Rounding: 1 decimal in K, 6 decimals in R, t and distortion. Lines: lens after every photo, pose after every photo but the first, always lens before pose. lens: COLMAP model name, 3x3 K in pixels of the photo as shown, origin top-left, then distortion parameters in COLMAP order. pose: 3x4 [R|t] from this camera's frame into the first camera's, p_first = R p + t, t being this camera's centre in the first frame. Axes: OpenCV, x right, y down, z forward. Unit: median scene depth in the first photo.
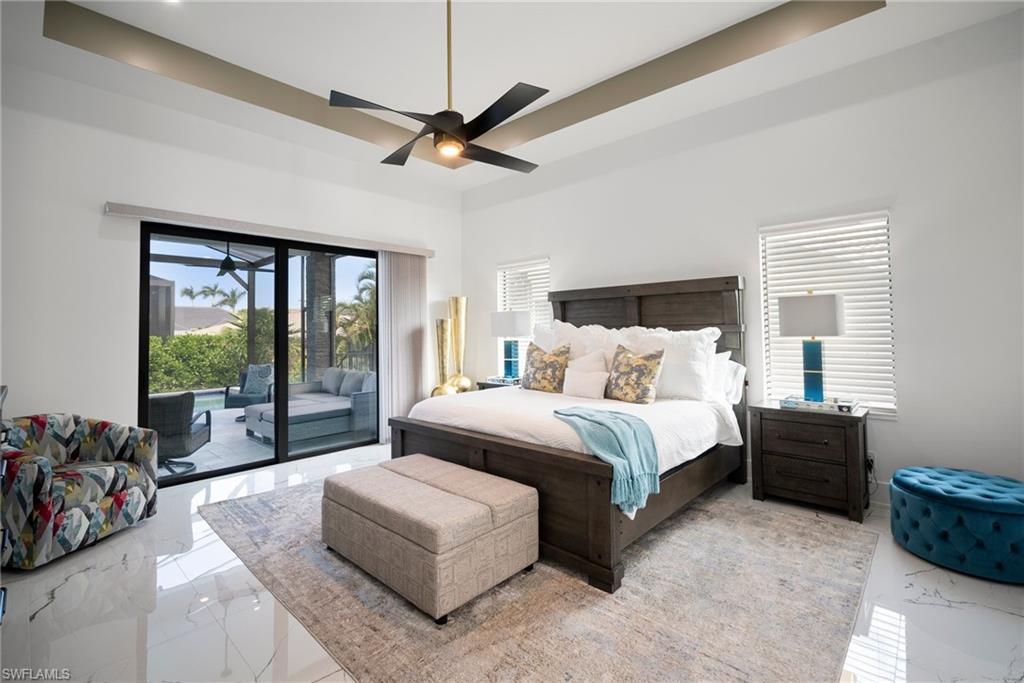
lens RADIAL K [[451.9, 0, 532.4], [0, 451.9, 321.2], [0, 0, 1]] dist [-0.012795, 0.003705]
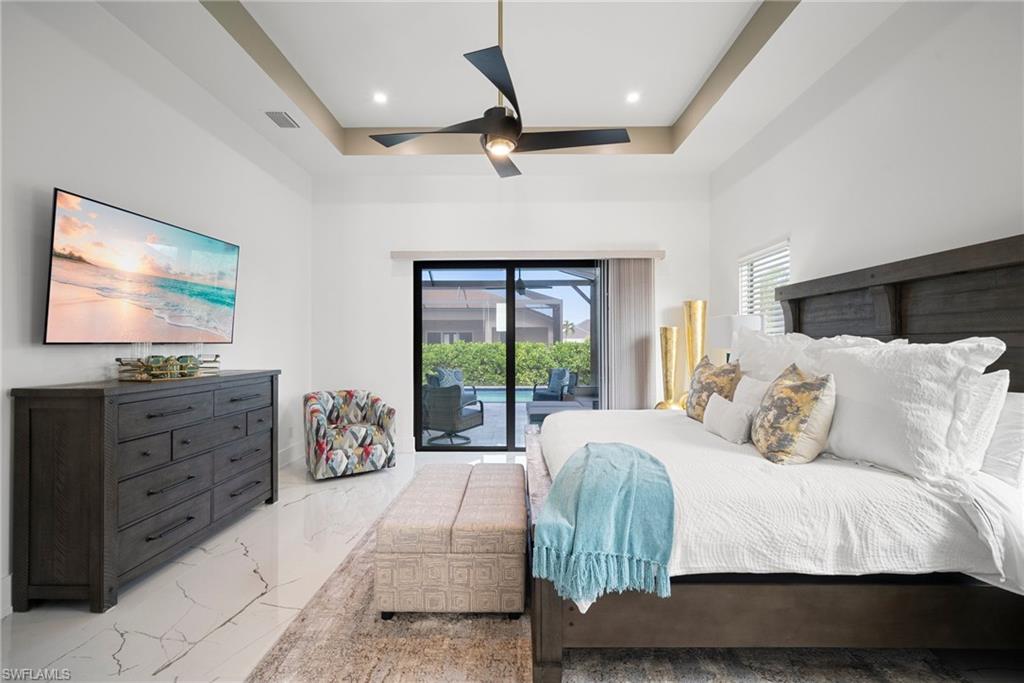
lens RADIAL K [[451.9, 0, 513.7], [0, 451.9, 344.4], [0, 0, 1]] dist [-0.012795, 0.003705]
pose [[0.665348, 0.015476, -0.746373, 0.485009], [0.008077, 0.999577, 0.027927, 0.003456], [0.746490, -0.024610, 0.664942, 0.340069]]
